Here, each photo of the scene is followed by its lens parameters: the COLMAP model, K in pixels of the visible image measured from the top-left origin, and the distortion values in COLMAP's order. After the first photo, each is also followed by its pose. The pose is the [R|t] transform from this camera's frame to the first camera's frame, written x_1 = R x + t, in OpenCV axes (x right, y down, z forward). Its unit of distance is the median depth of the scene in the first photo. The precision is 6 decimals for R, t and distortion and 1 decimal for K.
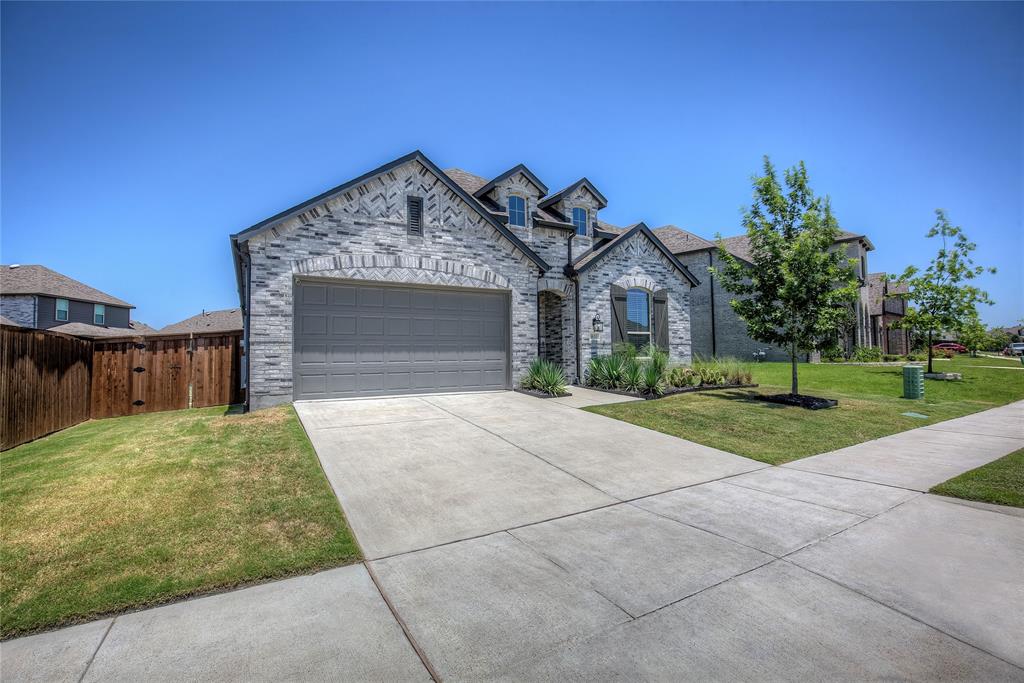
lens RADIAL K [[465.5, 0, 512.1], [0, 465.5, 339.8], [0, 0, 1]] dist [-0.039363, 0.007833]
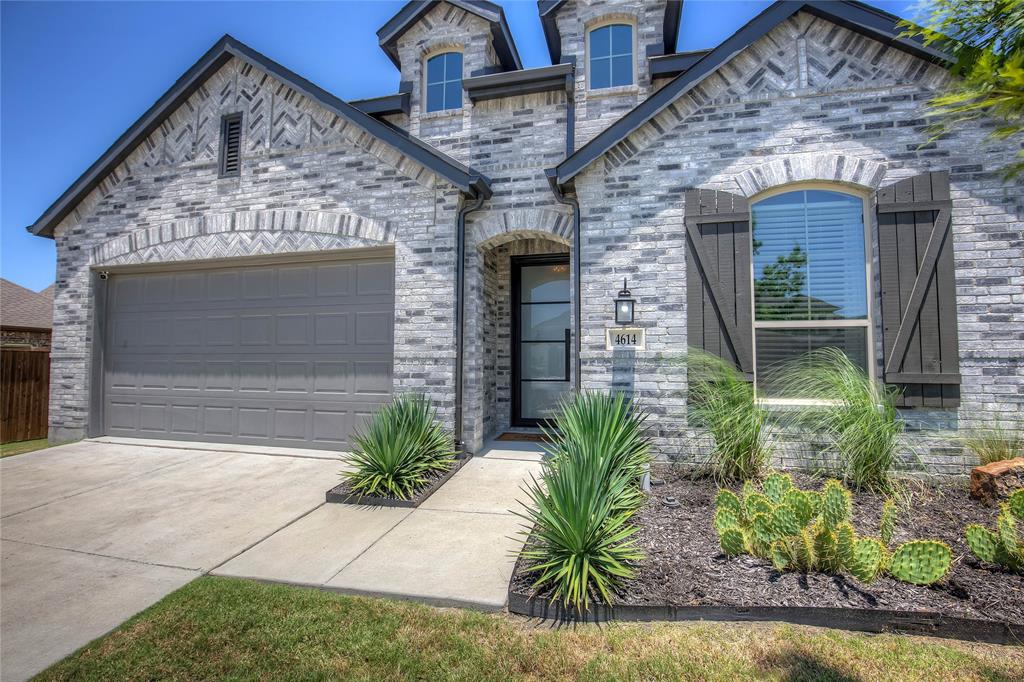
lens RADIAL K [[465.5, 0, 512.1], [0, 465.5, 339.3], [0, 0, 1]] dist [-0.039363, 0.007833]
pose [[0.721176, -0.019712, -0.692472, 0.438690], [0.015790, 0.999803, -0.012016, -0.004738], [0.692572, -0.002268, 0.721345, 0.799672]]
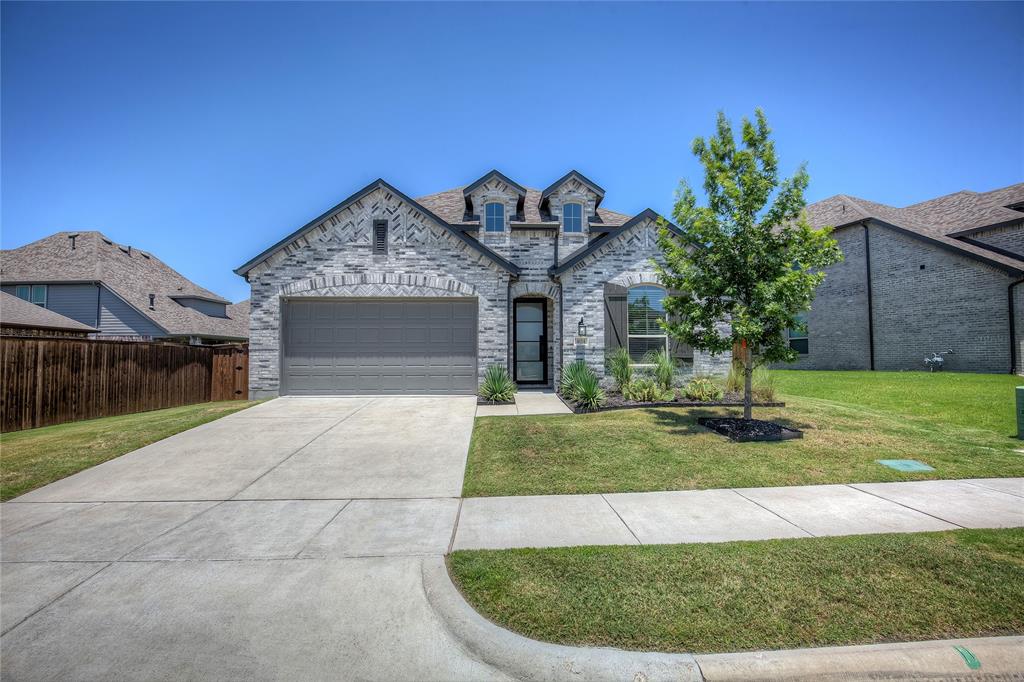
lens RADIAL K [[465.5, 0, 512.1], [0, 465.5, 339.3], [0, 0, 1]] dist [-0.039363, 0.007833]
pose [[0.886360, -0.008912, -0.462912, 0.575105], [0.009110, 0.999957, -0.001809, -0.012696], [0.462908, -0.002614, 0.886402, 0.143850]]
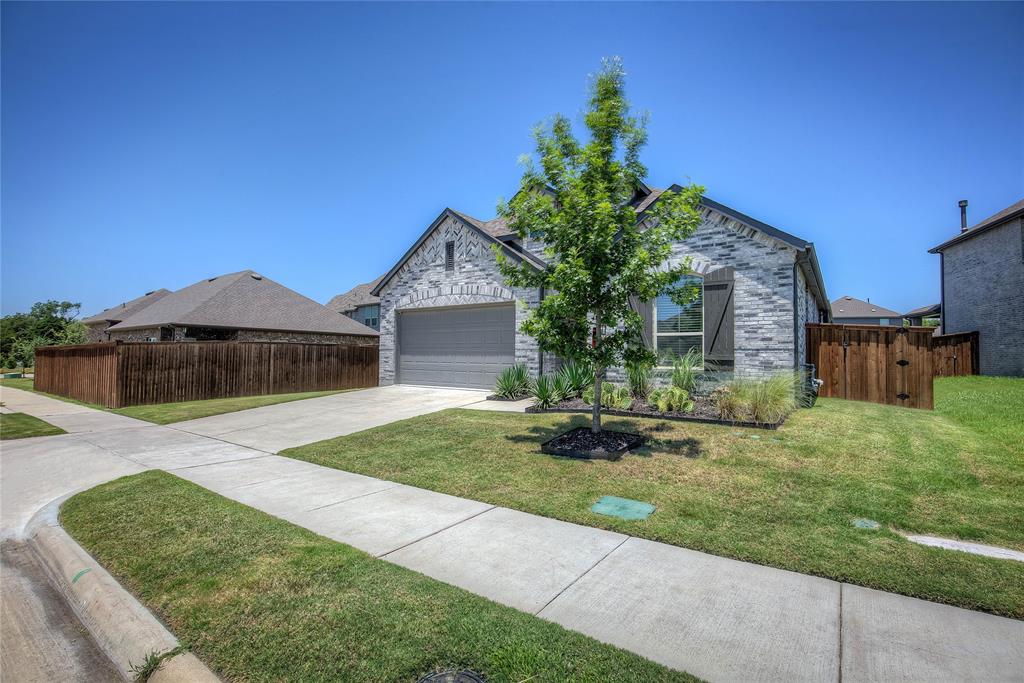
lens RADIAL K [[465.5, 0, 512.1], [0, 465.5, 339.8], [0, 0, 1]] dist [-0.039363, 0.007833]
pose [[0.413554, -0.016305, -0.910334, 1.064377], [0.019003, 0.999776, -0.009274, -0.005123], [0.910281, -0.013464, 0.413771, 0.579973]]
